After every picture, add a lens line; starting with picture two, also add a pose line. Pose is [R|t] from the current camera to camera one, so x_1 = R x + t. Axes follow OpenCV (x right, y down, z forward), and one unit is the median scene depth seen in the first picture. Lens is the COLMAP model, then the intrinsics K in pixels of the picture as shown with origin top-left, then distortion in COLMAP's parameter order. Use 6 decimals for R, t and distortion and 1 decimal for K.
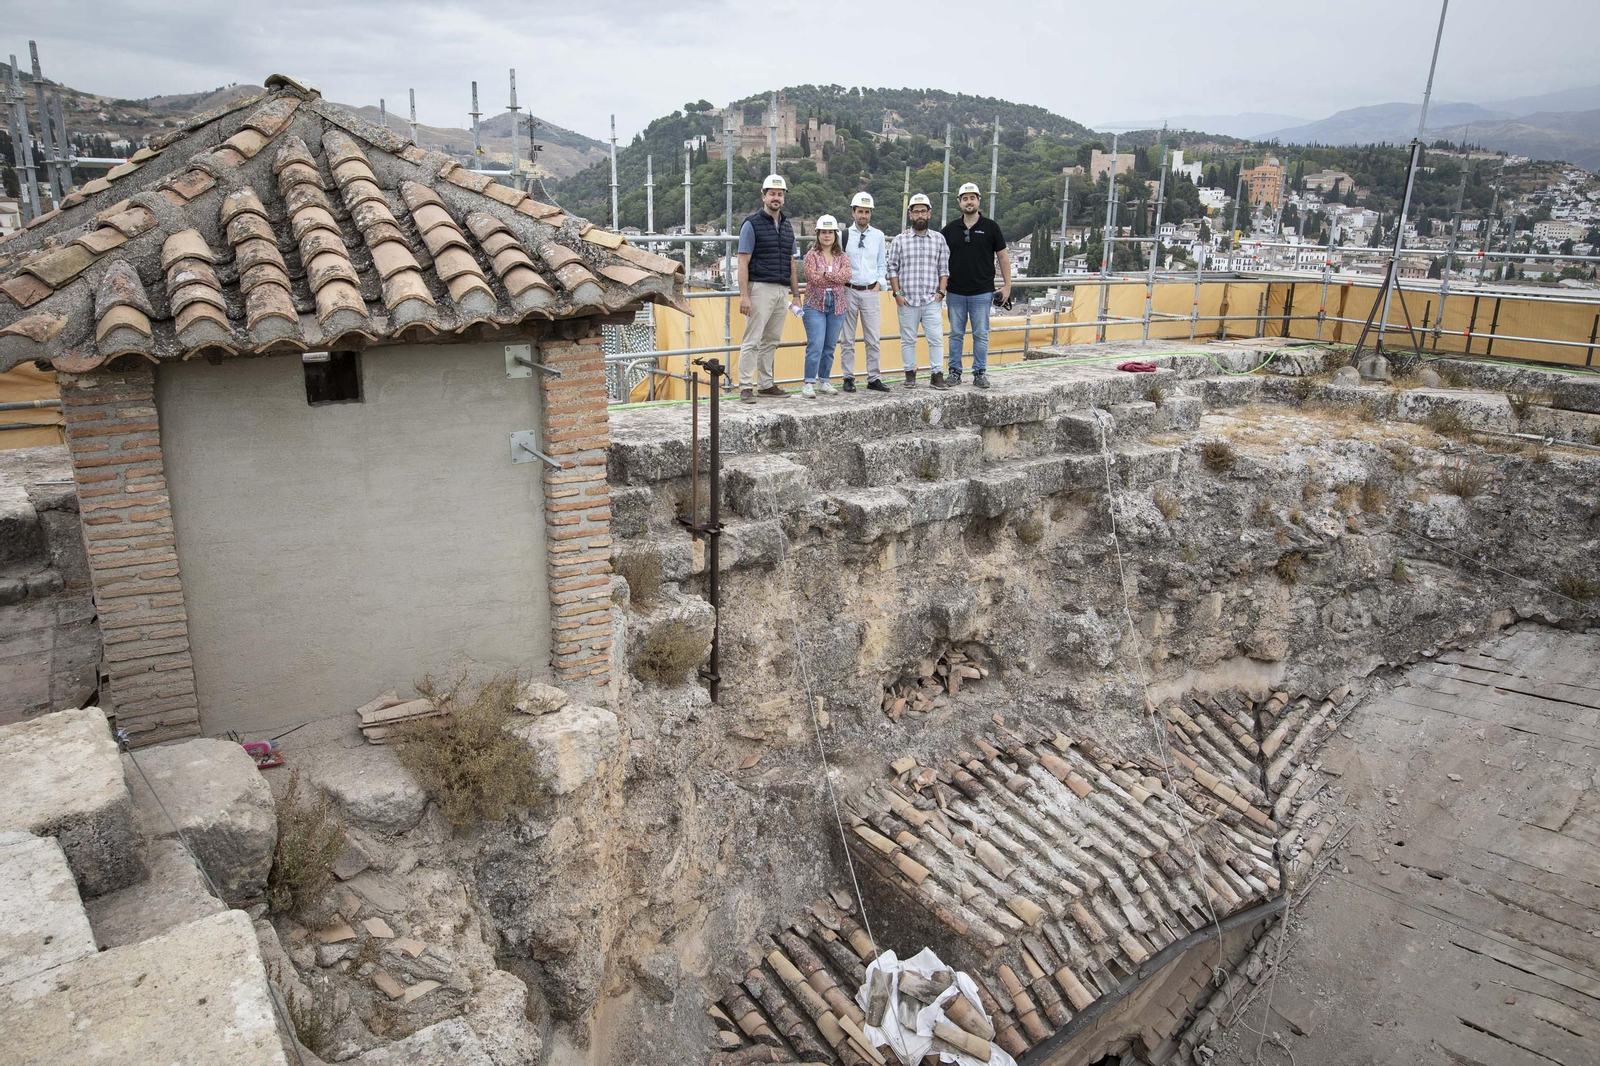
lens RADIAL K [[1099.4, 0, 800.0], [0, 1099.4, 533.0], [0, 0, 1]] dist [-0.059878, 0.055263]
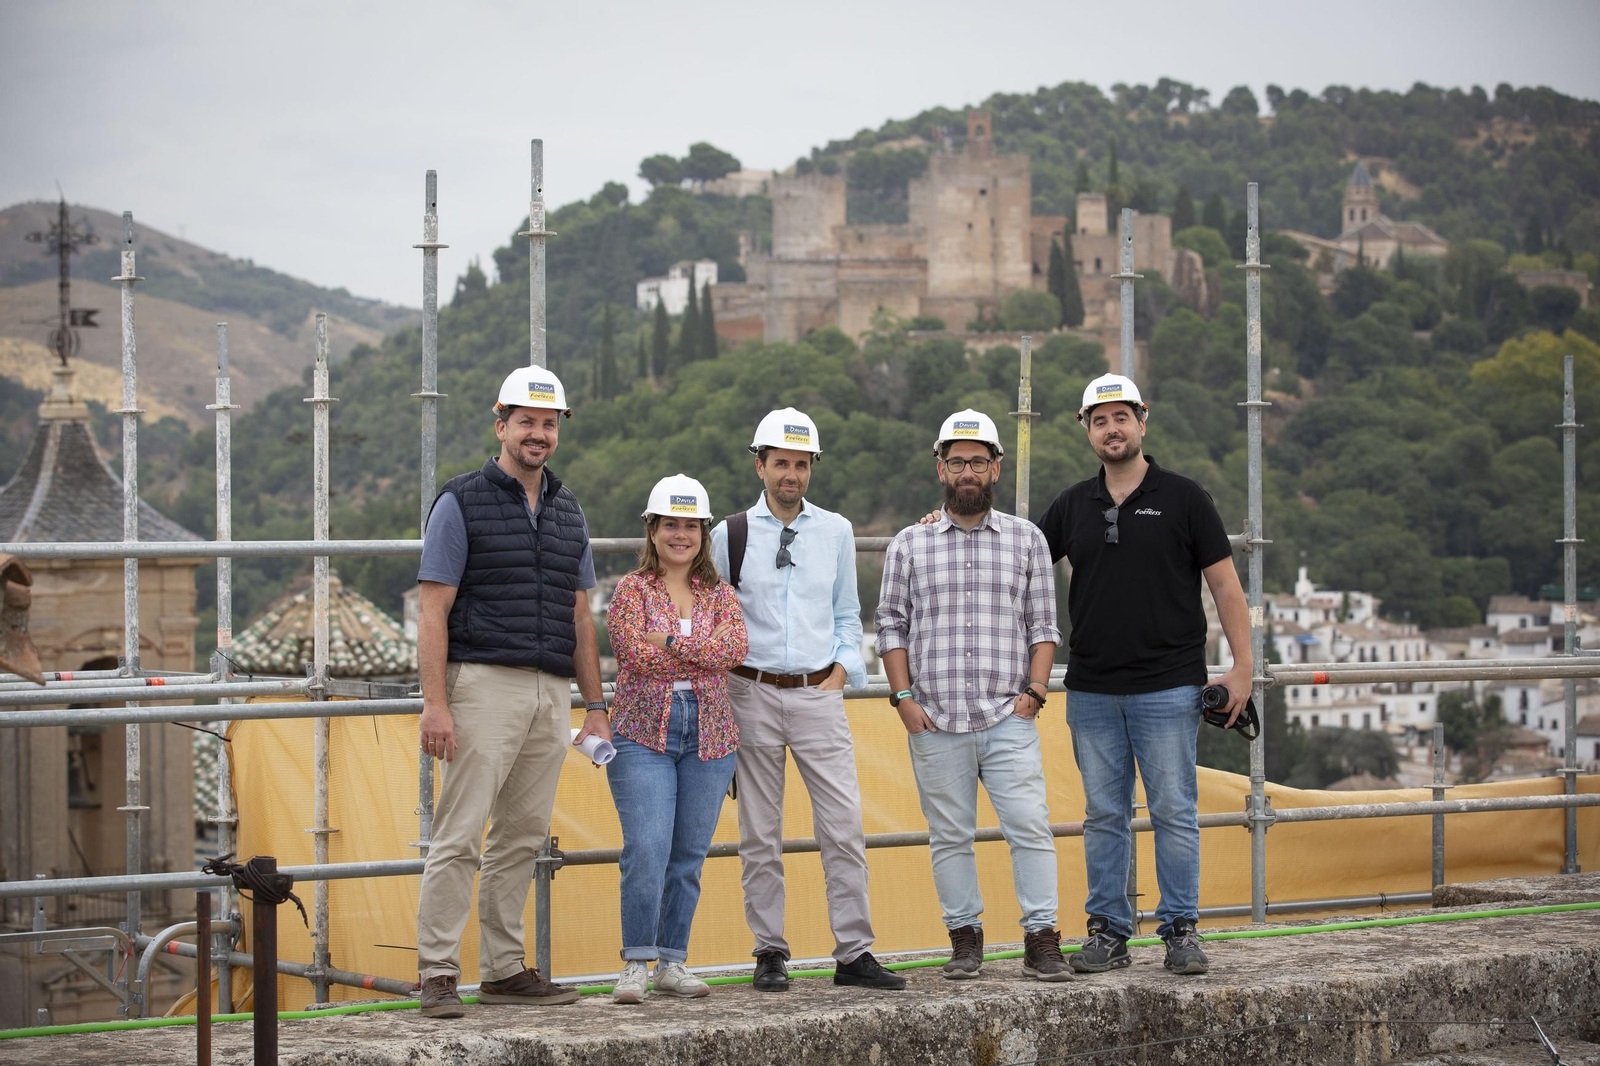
lens RADIAL K [[4130.0, 0, 800.3], [0, 4130.0, 532.9], [0, 0, 1]] dist [-0.152348, 0.084687]
pose [[0.997919, -0.022766, -0.060320, 0.140442], [0.005043, 0.960282, -0.278987, 0.090066], [0.064276, 0.278102, 0.958399, -0.239628]]
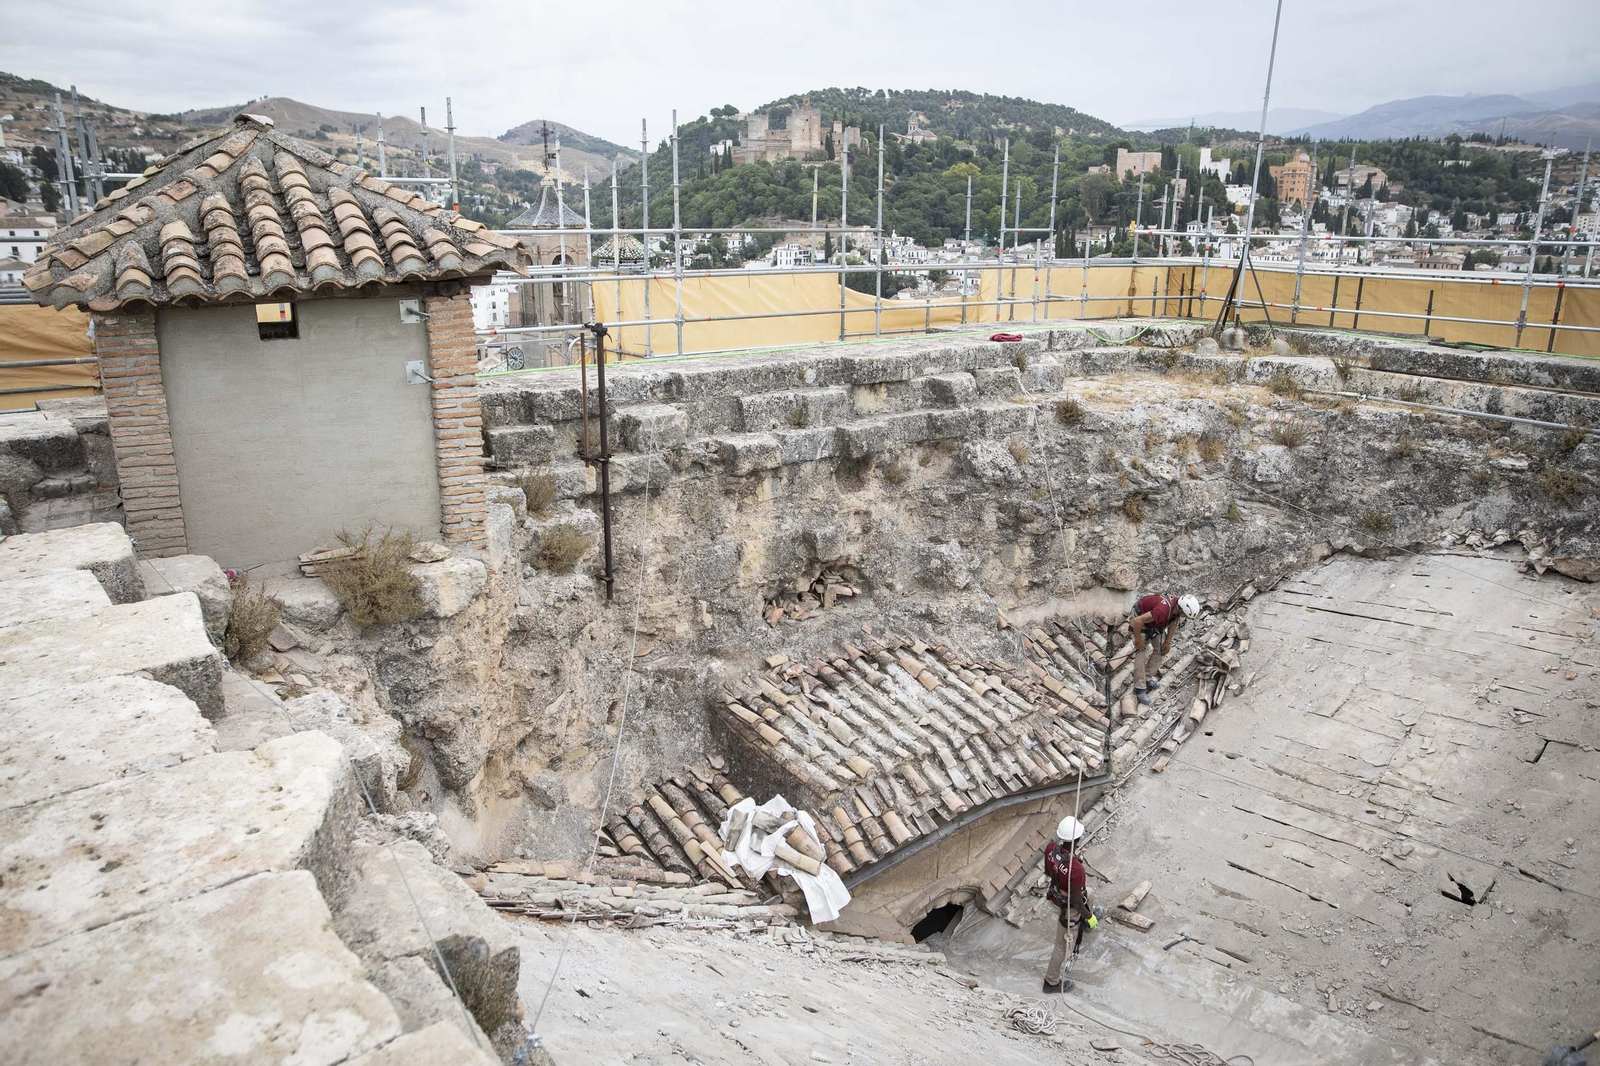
lens RADIAL K [[1099.4, 0, 800.0], [0, 1099.4, 533.0], [0, 0, 1]] dist [-0.059878, 0.055263]
pose [[0.999675, -0.007248, -0.024454, 0.144076], [0.007179, 0.999970, -0.002897, 0.070869], [0.024474, 0.002721, 0.999697, -0.207792]]
